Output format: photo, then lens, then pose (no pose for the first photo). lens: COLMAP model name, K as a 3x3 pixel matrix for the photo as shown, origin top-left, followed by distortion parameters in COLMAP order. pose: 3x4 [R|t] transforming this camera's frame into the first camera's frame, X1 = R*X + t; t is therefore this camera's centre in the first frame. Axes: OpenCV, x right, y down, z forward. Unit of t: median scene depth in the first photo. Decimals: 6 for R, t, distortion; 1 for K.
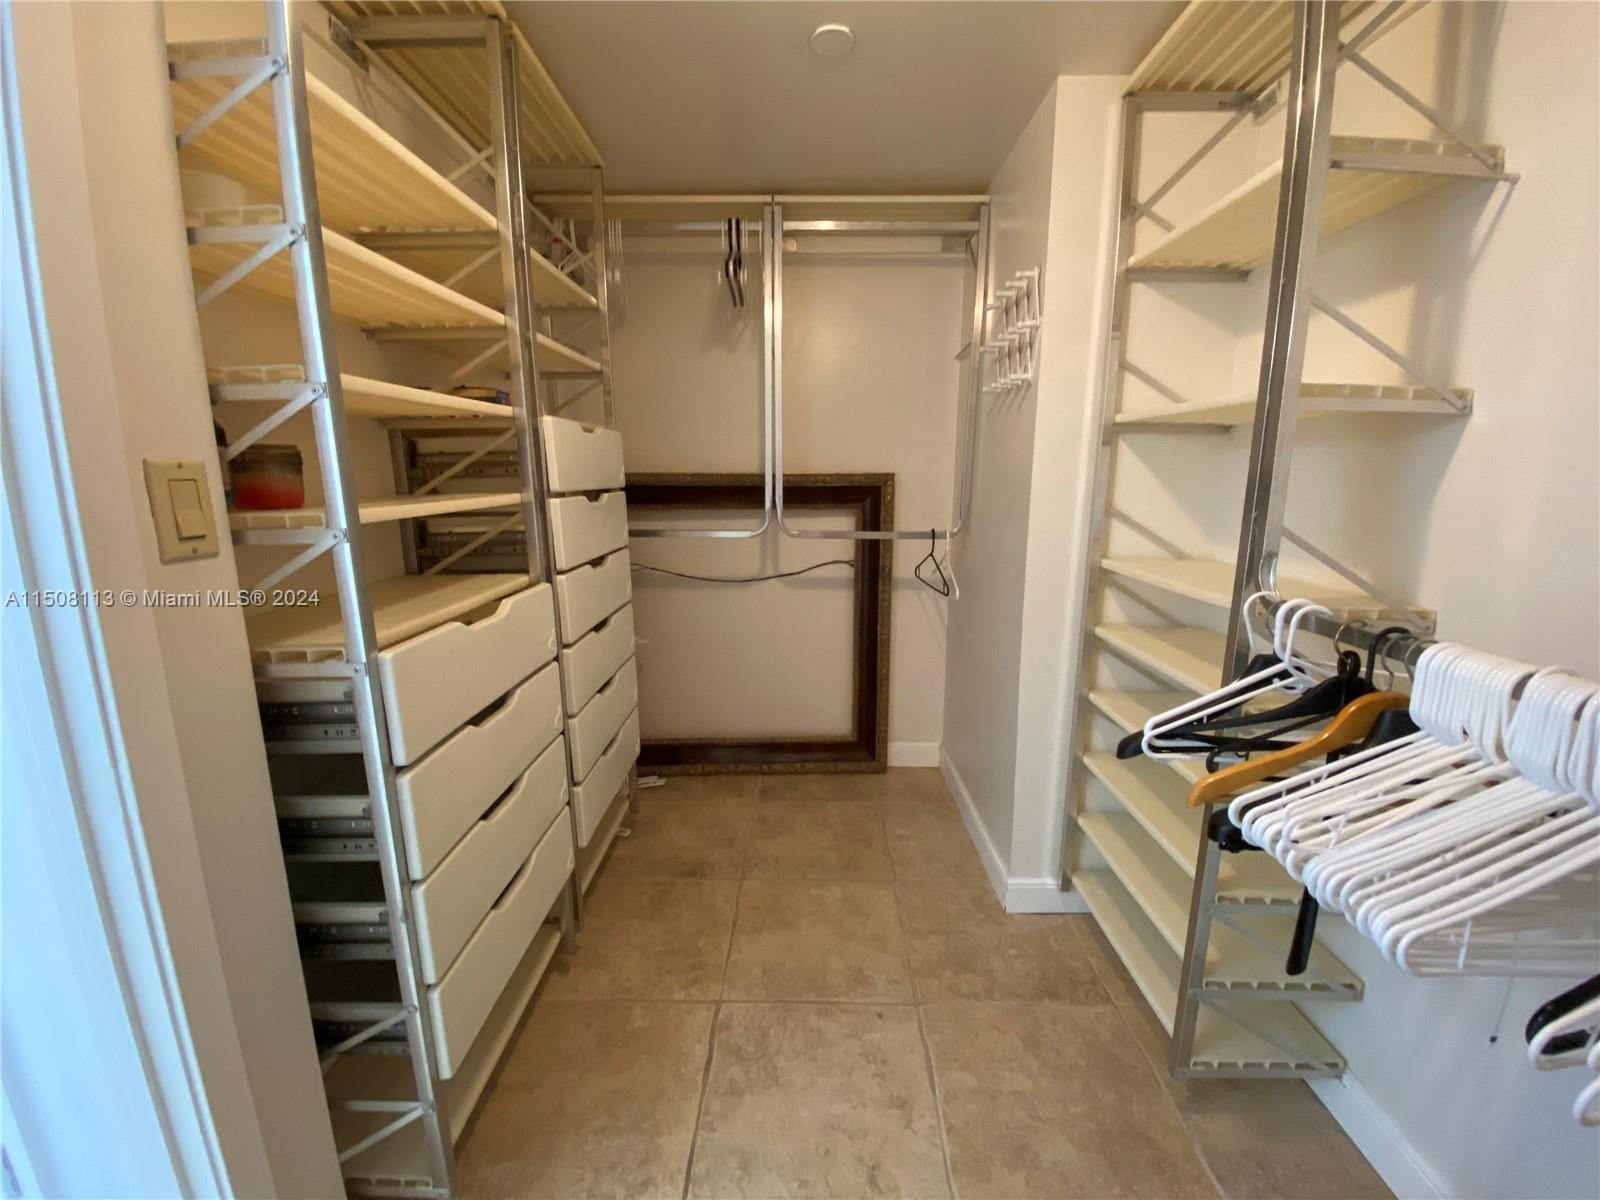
lens RADIAL K [[665.3, 0, 808.9], [0, 665.3, 601.1], [0, 0, 1]] dist [-0.019536, -0.000185]
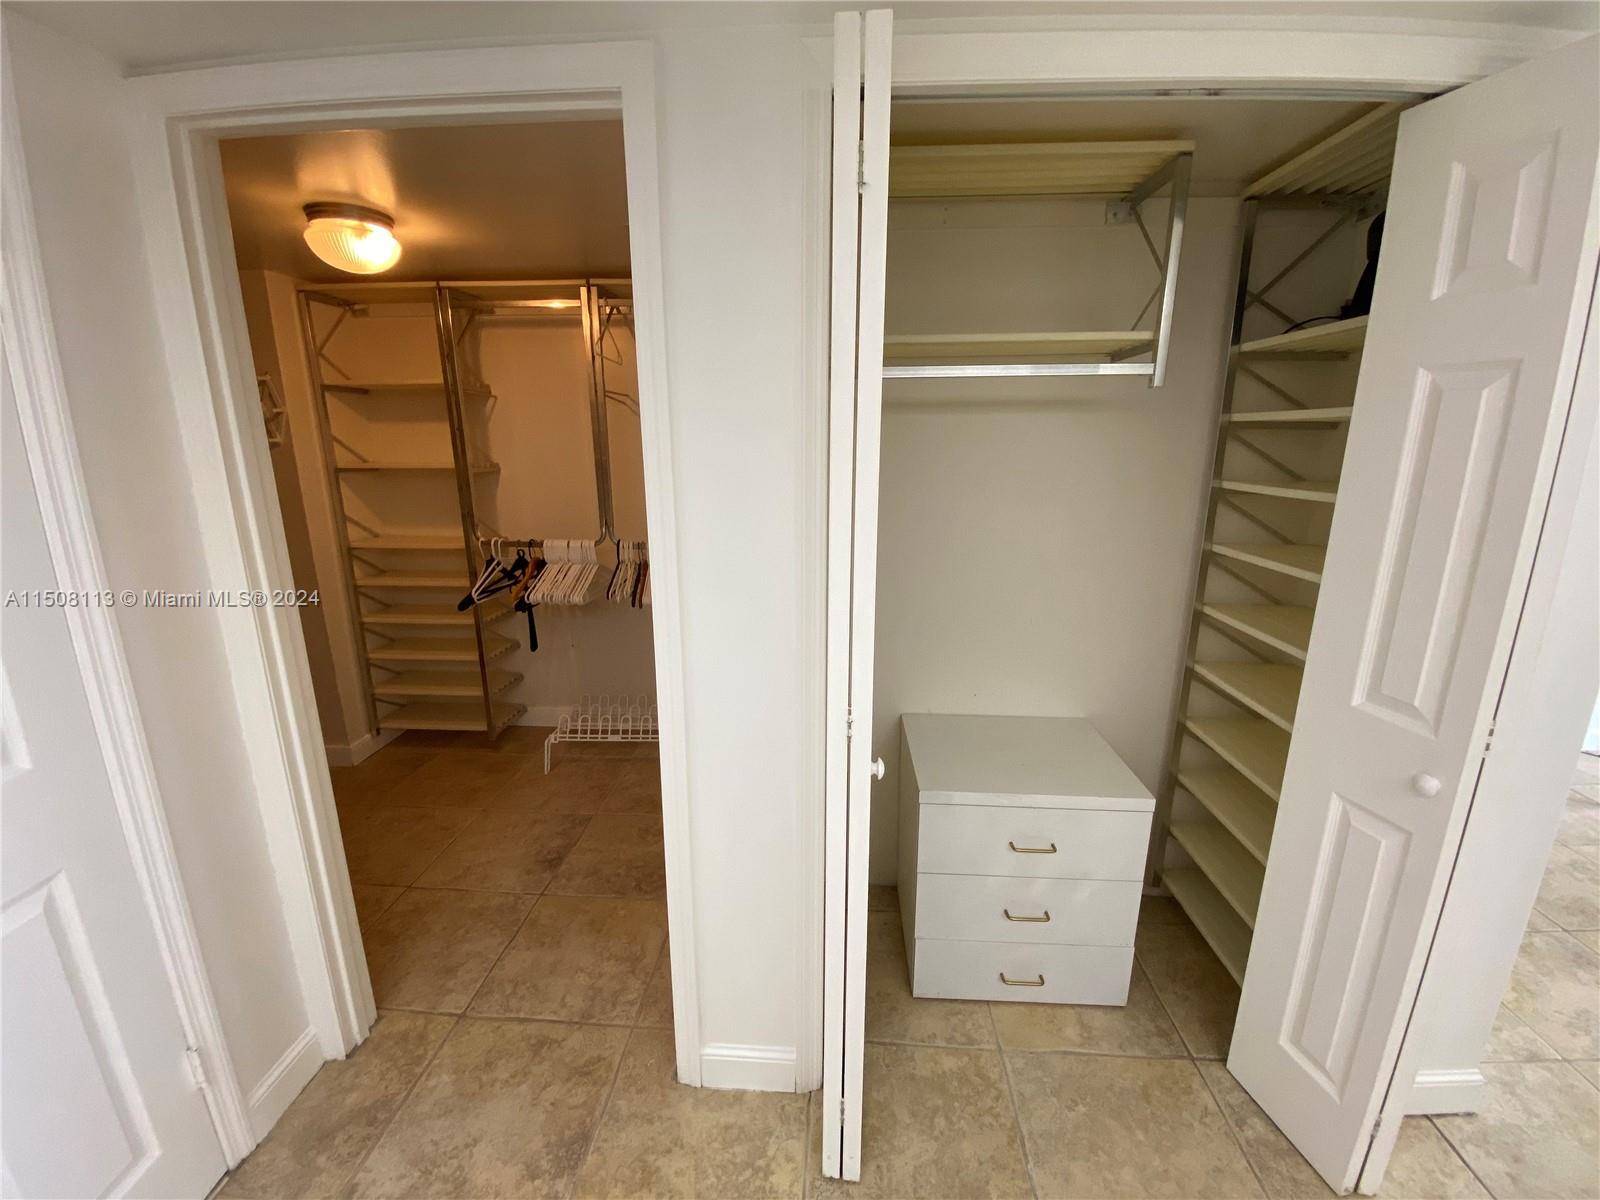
lens RADIAL K [[665.3, 0, 802.3], [0, 665.3, 595.8], [0, 0, 1]] dist [-0.019536, -0.000185]
pose [[0.065186, -0.232279, 0.970462, -1.375070], [0.192810, 0.957136, 0.216138, -0.087187], [-0.979068, 0.173026, 0.107178, -0.411934]]
